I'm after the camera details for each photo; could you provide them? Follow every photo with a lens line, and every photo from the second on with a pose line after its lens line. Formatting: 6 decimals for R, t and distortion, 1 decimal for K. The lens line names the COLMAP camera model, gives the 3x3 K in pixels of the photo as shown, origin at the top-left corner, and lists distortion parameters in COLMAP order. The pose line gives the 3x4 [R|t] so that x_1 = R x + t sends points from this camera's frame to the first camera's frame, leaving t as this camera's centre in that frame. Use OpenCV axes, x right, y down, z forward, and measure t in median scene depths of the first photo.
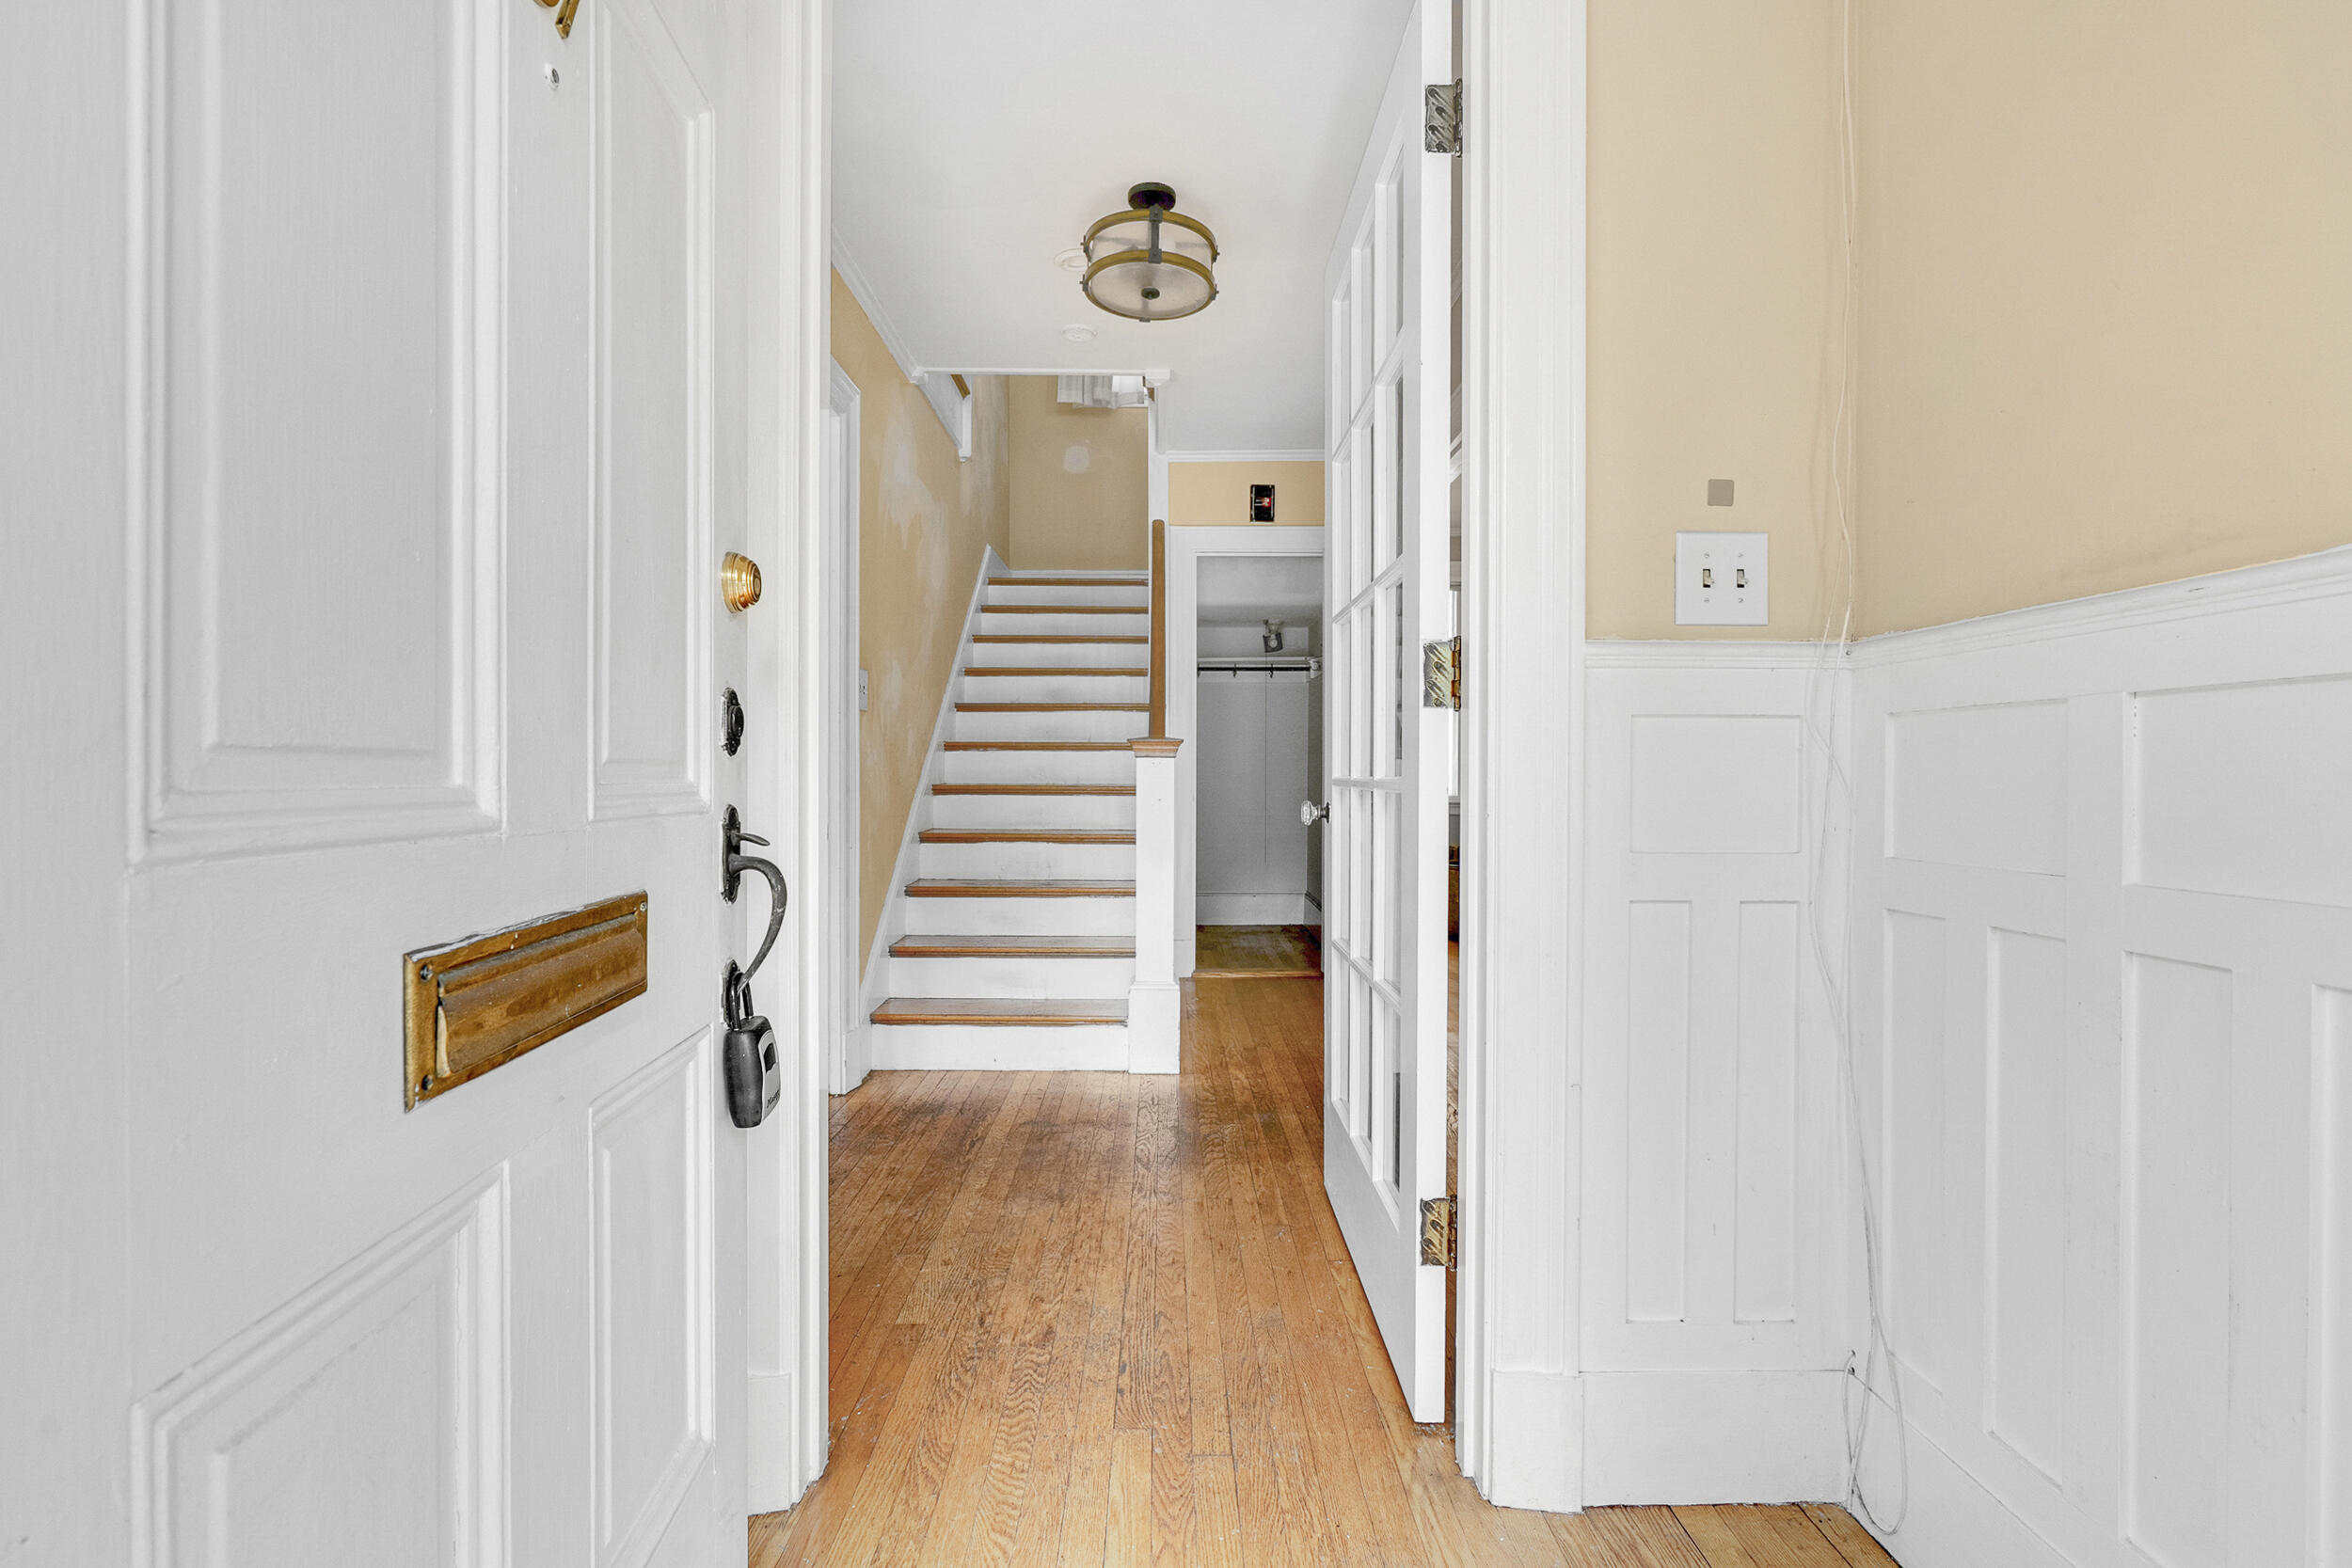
lens RADIAL K [[1056.3, 0, 1175.1], [0, 1056.3, 772.4], [0, 0, 1]] dist [-0.002522, 0.000141]
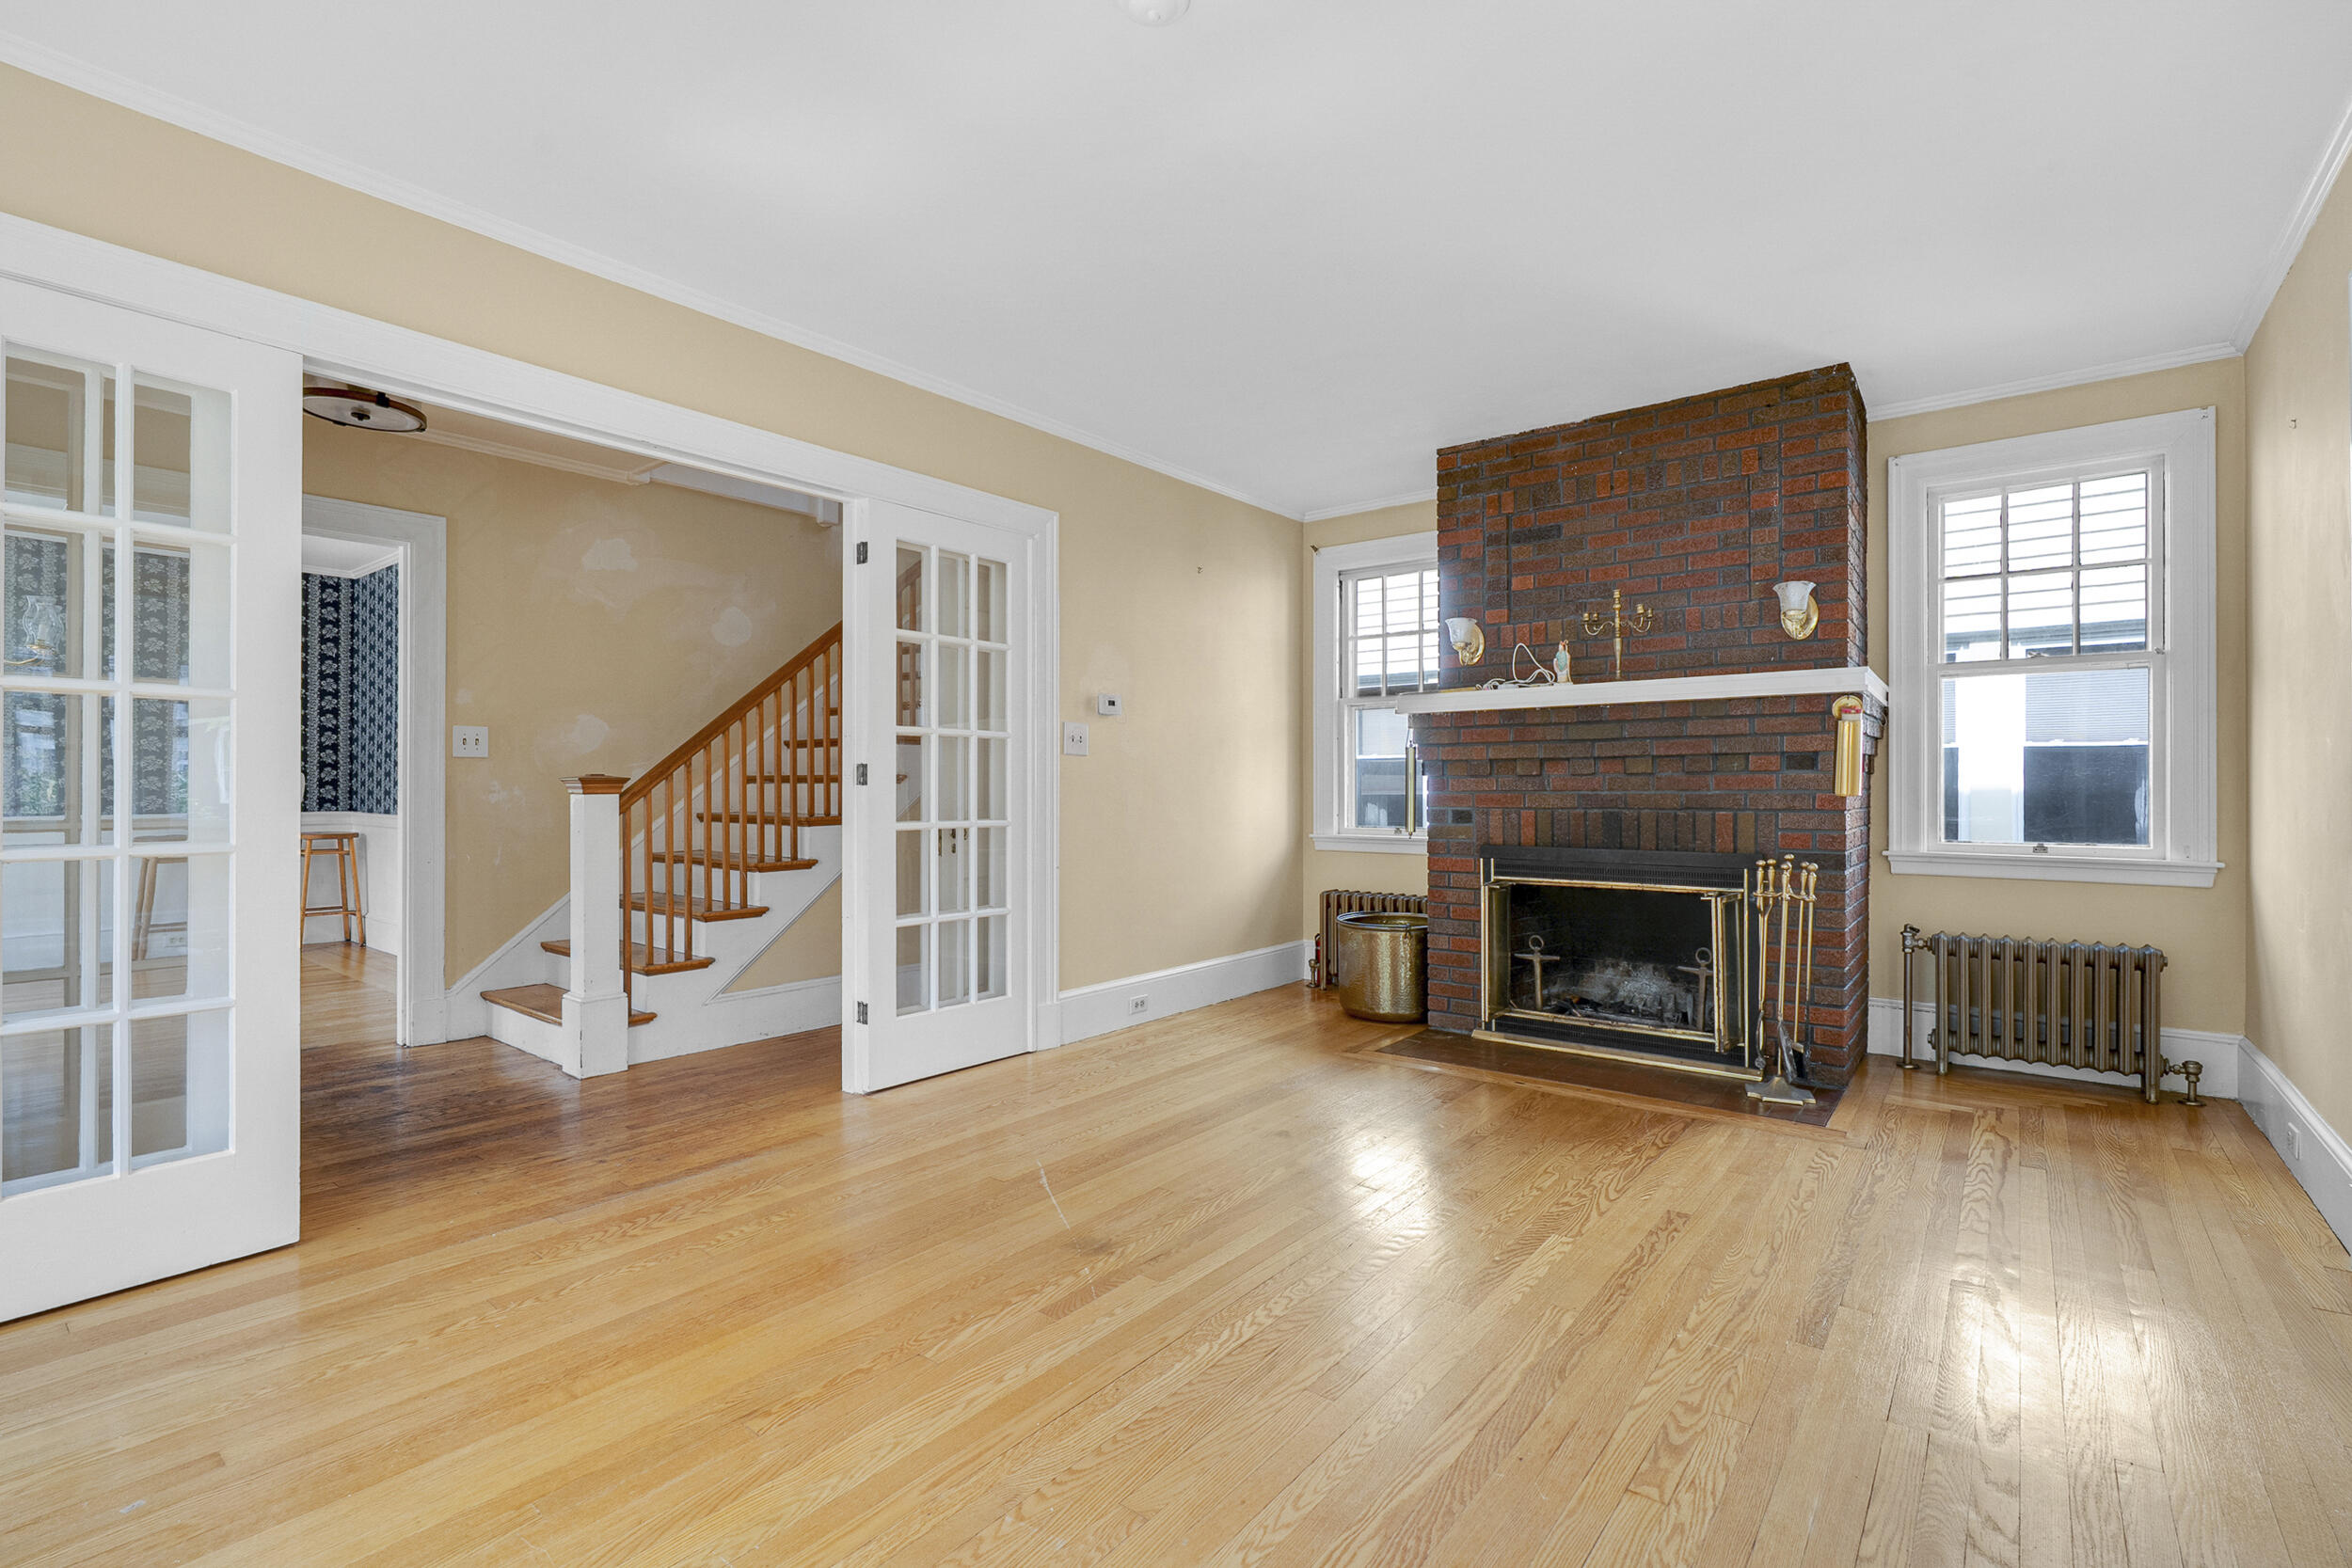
lens RADIAL K [[1062.0, 0, 1179.5], [0, 1062.0, 782.4], [0, 0, 1]] dist [-0.005119, -0.000191]
pose [[0.775492, -0.002913, -0.631350, 1.099981], [0.001110, 0.999994, -0.003251, -0.021077], [0.631356, 0.001820, 0.775491, 0.489023]]
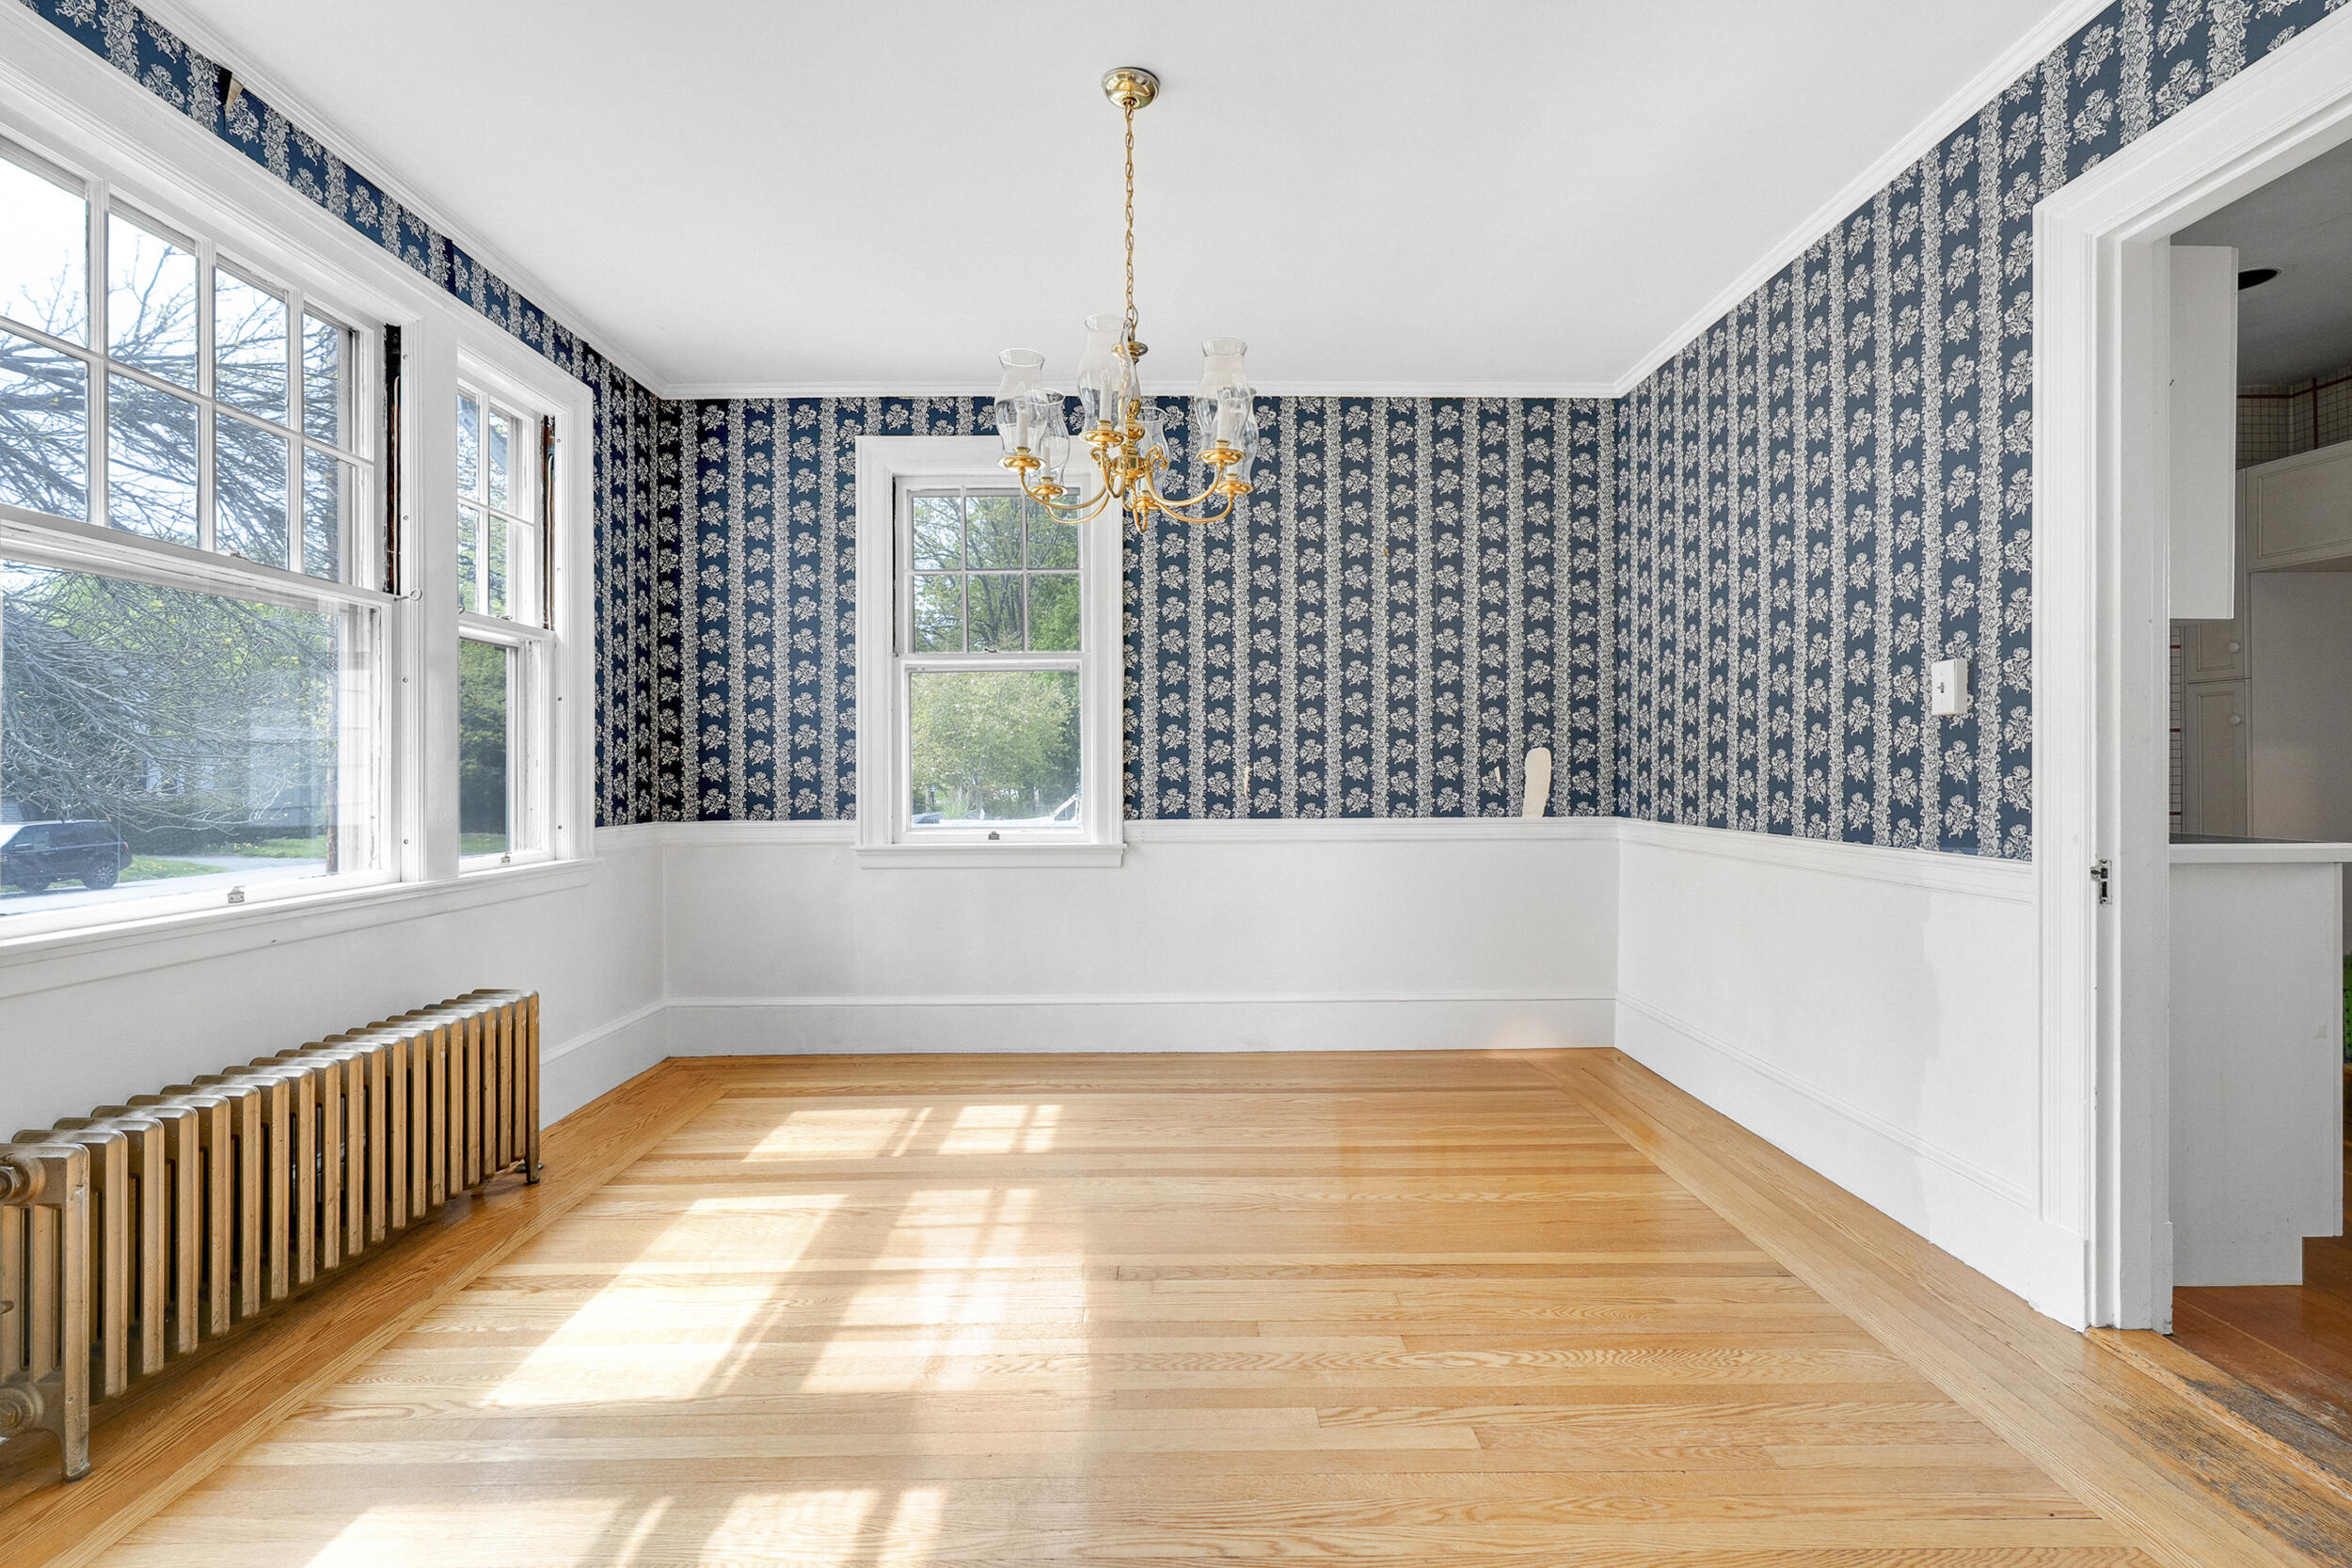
lens RADIAL K [[1096.5, 0, 1172.9], [0, 1096.5, 776.5], [0, 0, 1]] dist [-0.012140, 0.004631]
pose [[-0.000589, 0.001971, -0.999998, -0.177768], [0.004829, 0.999986, 0.001968, -0.021624], [0.999988, -0.004828, -0.000598, 0.582995]]
